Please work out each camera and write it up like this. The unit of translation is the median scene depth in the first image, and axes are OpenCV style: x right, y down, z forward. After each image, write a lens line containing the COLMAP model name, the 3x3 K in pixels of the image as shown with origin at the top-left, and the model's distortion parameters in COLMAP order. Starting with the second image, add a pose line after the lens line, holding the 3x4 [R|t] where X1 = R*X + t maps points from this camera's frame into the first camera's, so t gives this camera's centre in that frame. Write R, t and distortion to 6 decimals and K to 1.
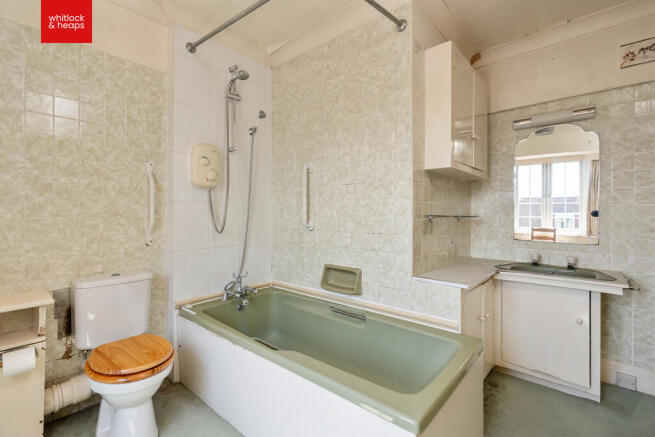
lens RADIAL K [[298.4, 0, 327.5], [0, 298.4, 207.6], [0, 0, 1]] dist [-0.000703, -0.000151]
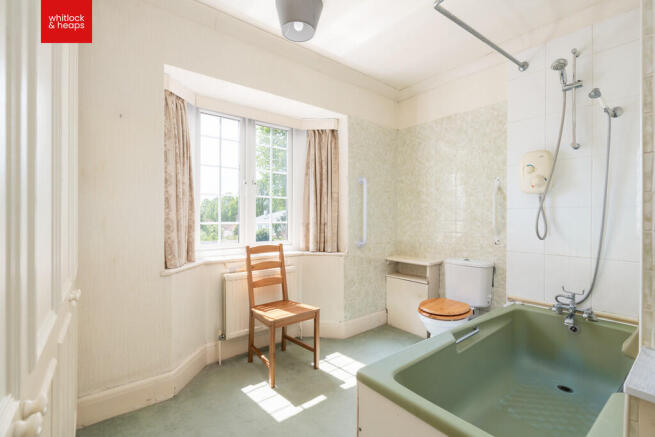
lens RADIAL K [[301.3, 0, 328.0], [0, 301.3, 214.5], [0, 0, 1]] dist [0.000376, 0.000029]
pose [[-0.204321, -0.008693, -0.978865, 0.829146], [0.005731, 0.999933, -0.010076, 0.010351], [0.978887, -0.007669, -0.204258, 0.579555]]
